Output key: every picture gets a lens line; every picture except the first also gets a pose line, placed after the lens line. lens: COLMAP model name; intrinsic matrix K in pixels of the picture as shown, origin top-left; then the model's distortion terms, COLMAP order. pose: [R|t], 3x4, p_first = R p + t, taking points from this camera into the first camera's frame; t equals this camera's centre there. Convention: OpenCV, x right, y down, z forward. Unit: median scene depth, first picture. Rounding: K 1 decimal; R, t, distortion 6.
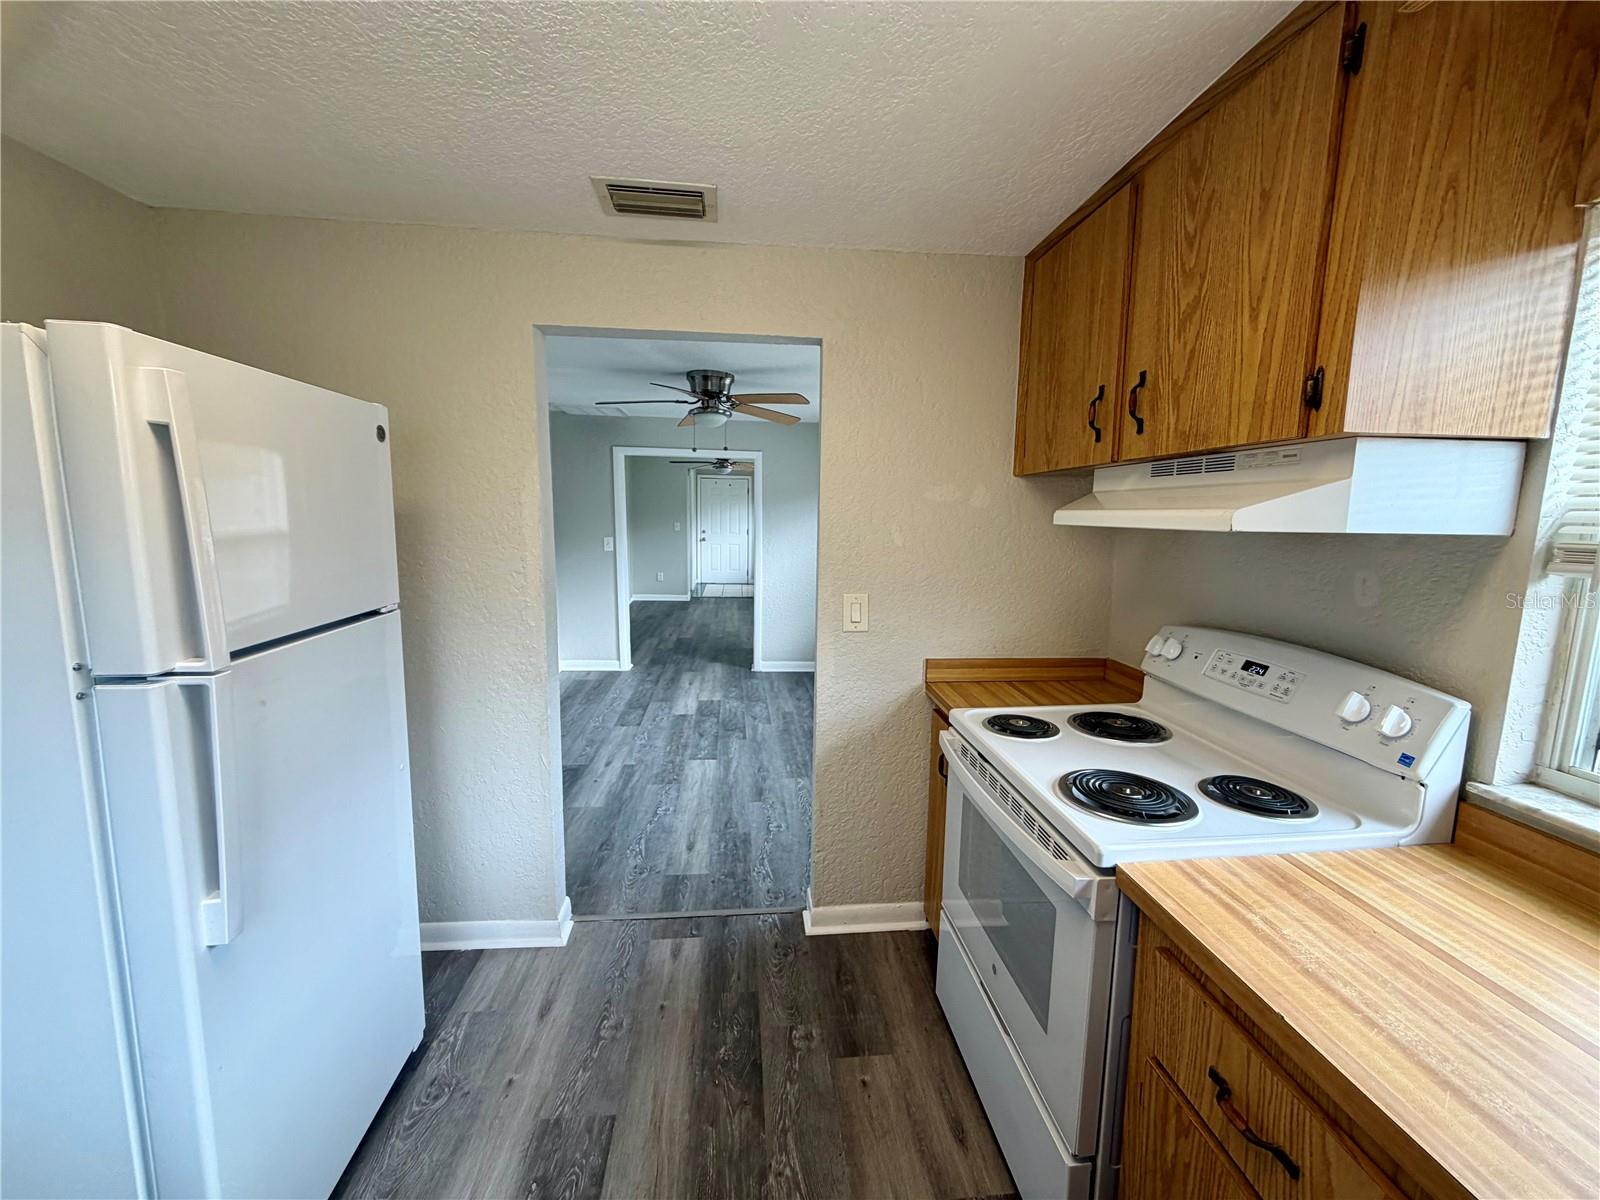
lens RADIAL K [[636.6, 0, 797.1], [0, 636.6, 599.4], [0, 0, 1]] dist [0.000018, -0.000008]
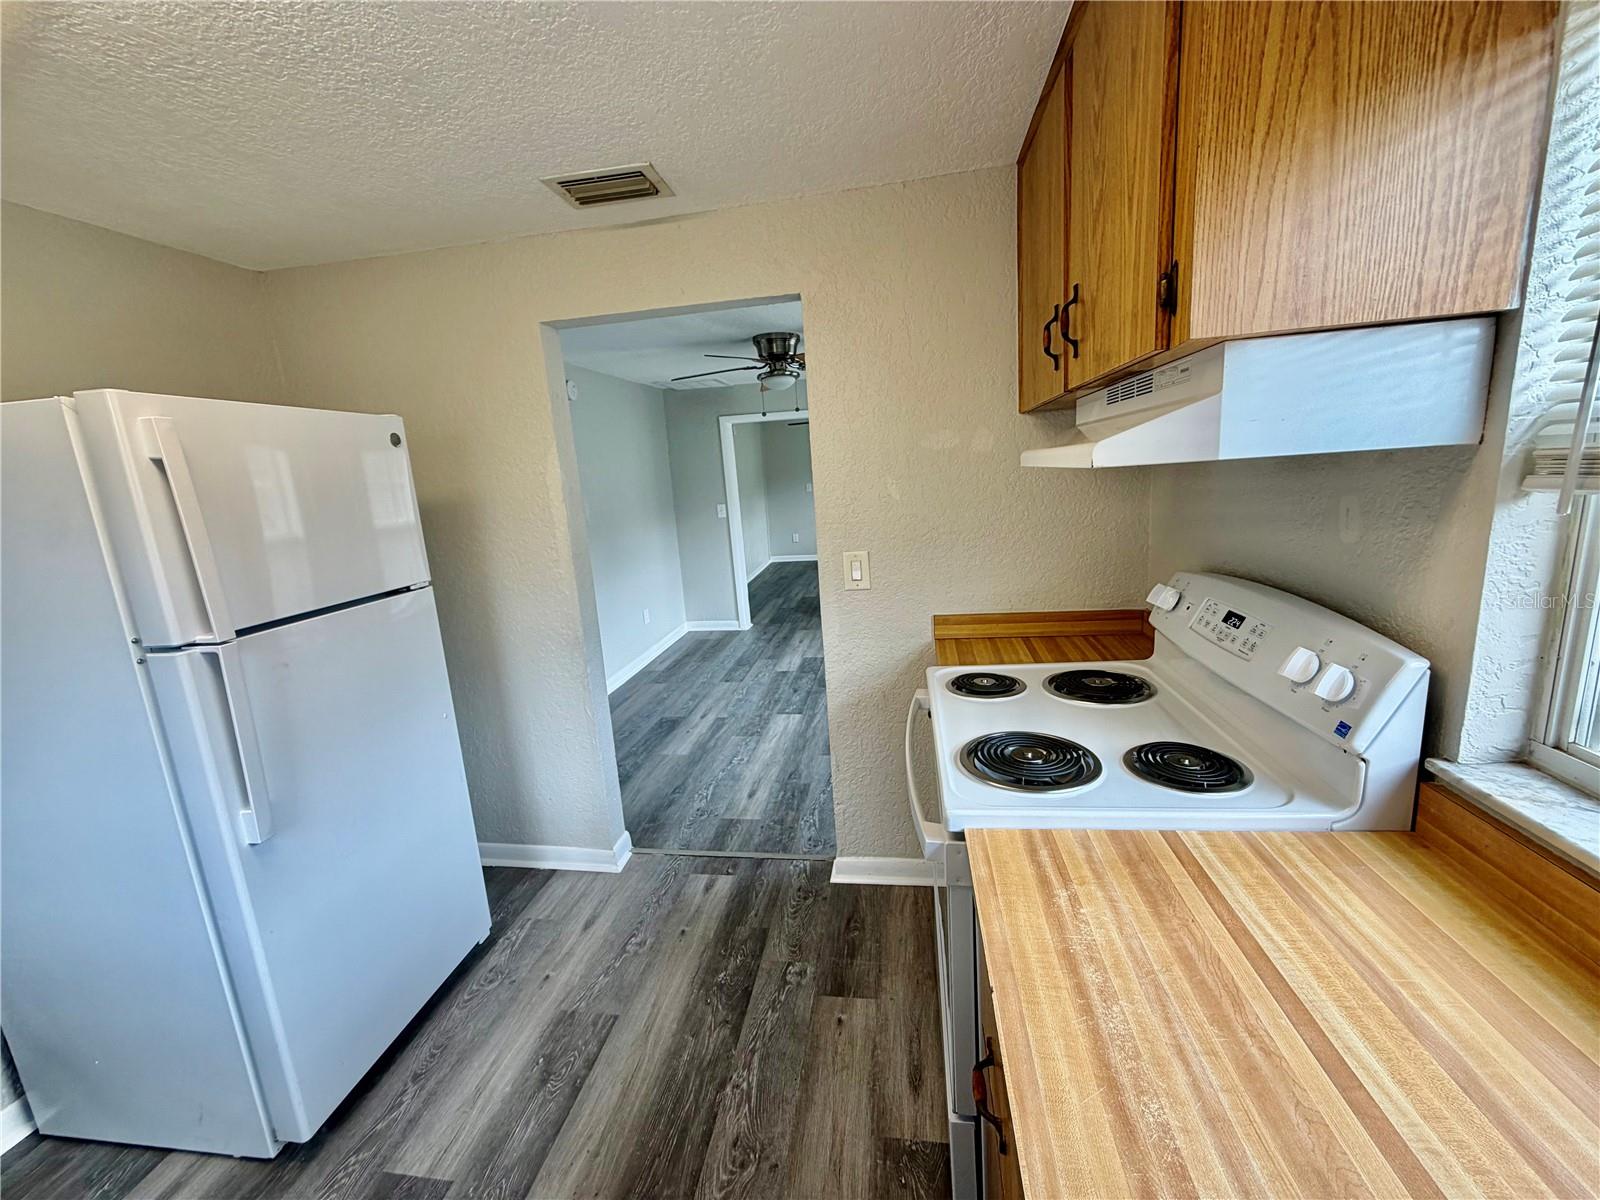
lens RADIAL K [[636.6, 0, 797.1], [0, 636.6, 599.4], [0, 0, 1]] dist [0.000018, -0.000008]
pose [[0.964173, -0.030100, -0.263561, 0.373237], [0.047987, 0.996941, 0.061694, -0.000063], [0.260898, -0.072131, 0.962668, 0.025968]]
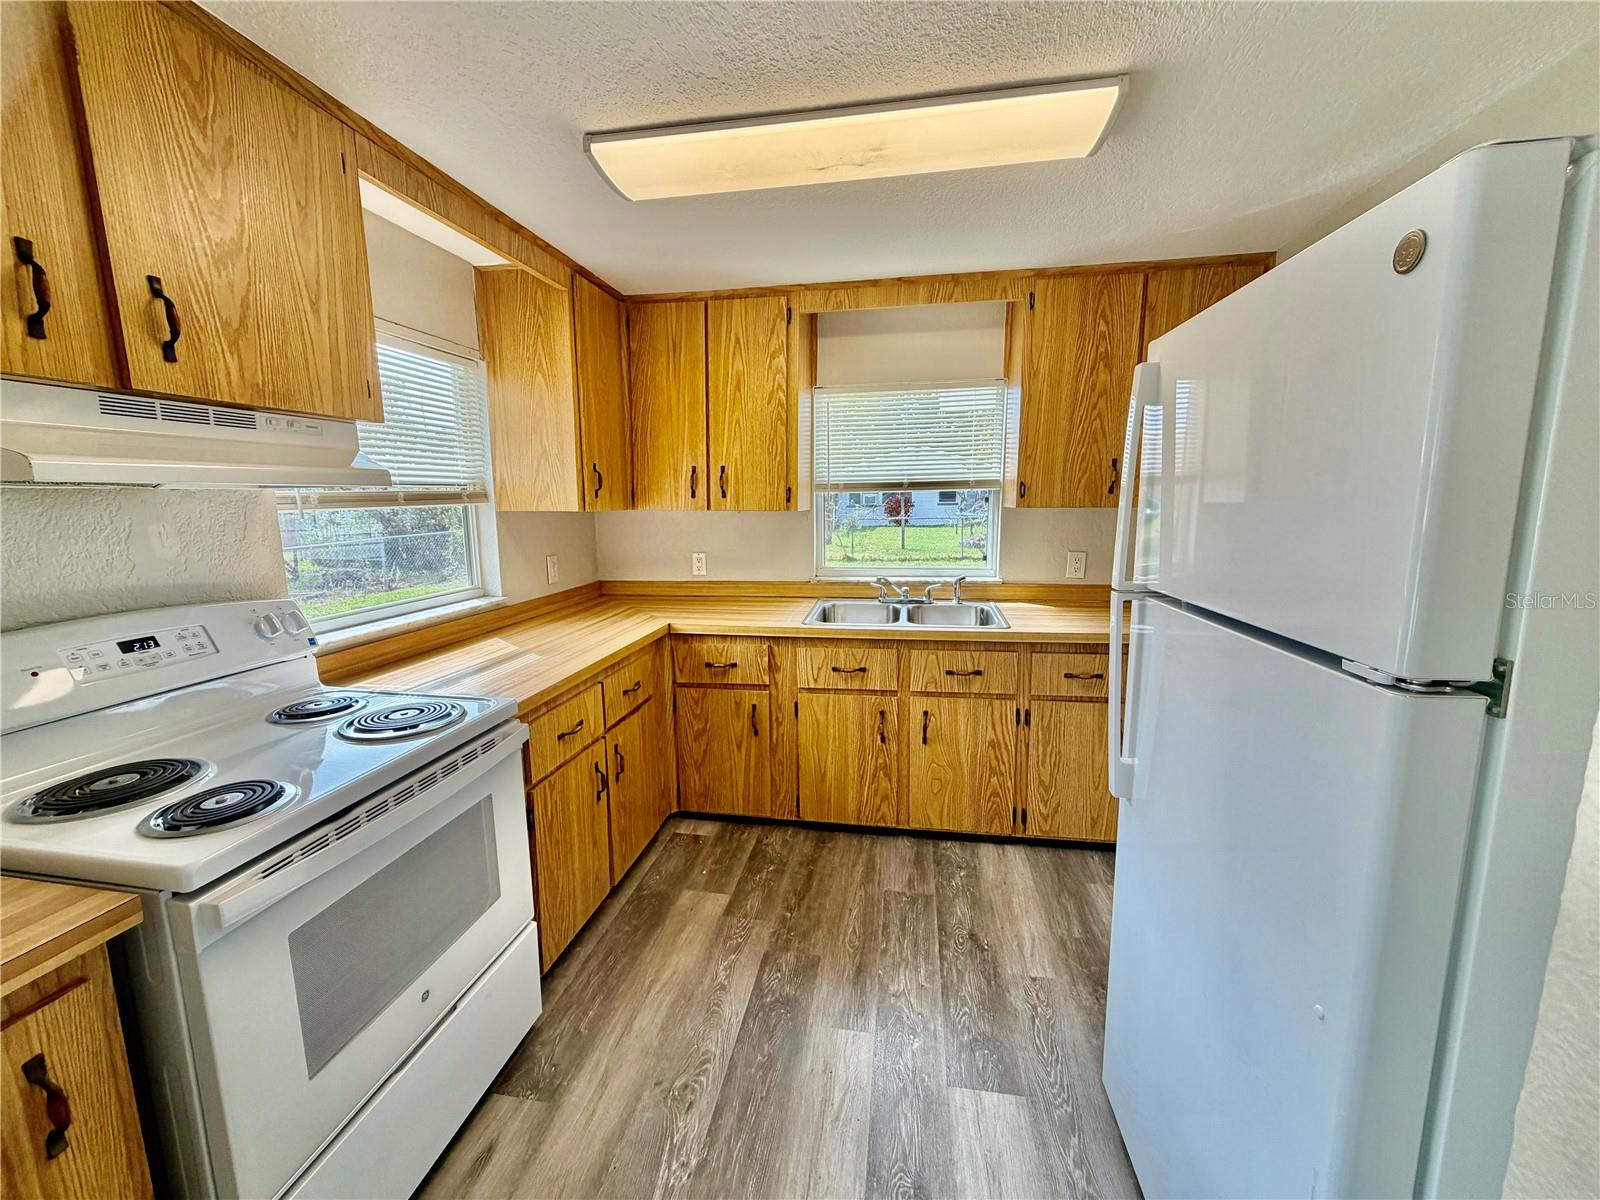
lens RADIAL K [[636.6, 0, 797.1], [0, 636.6, 599.4], [0, 0, 1]] dist [0.000018, -0.000008]
pose [[-0.964312, -0.046150, 0.260717, -0.386672], [0.032956, 0.956113, 0.291139, -0.177585], [-0.262711, 0.289341, -0.920470, 1.527298]]
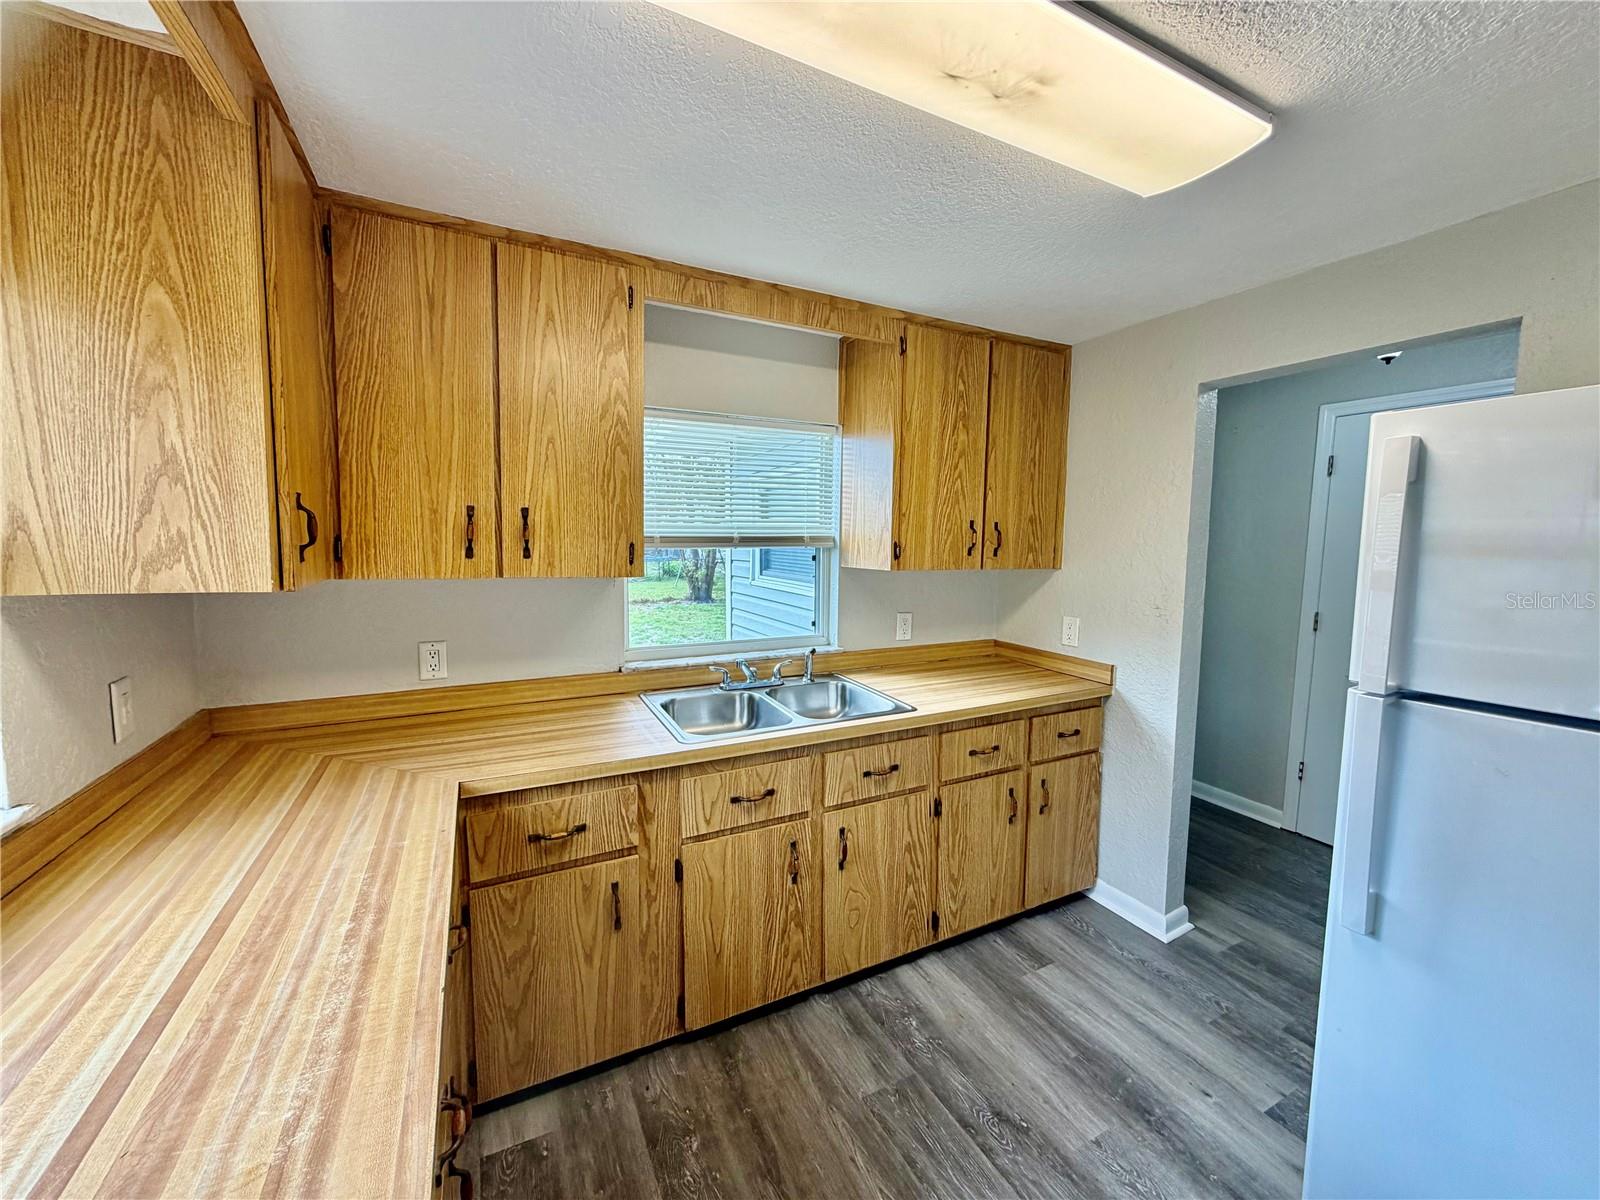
lens RADIAL K [[636.6, 0, 797.1], [0, 636.6, 599.4], [0, 0, 1]] dist [0.000018, -0.000008]
pose [[-0.930575, 0.012087, -0.365903, 0.292883], [-0.072515, 0.973568, 0.216581, -0.140757], [0.358849, 0.228078, -0.905101, 1.026737]]
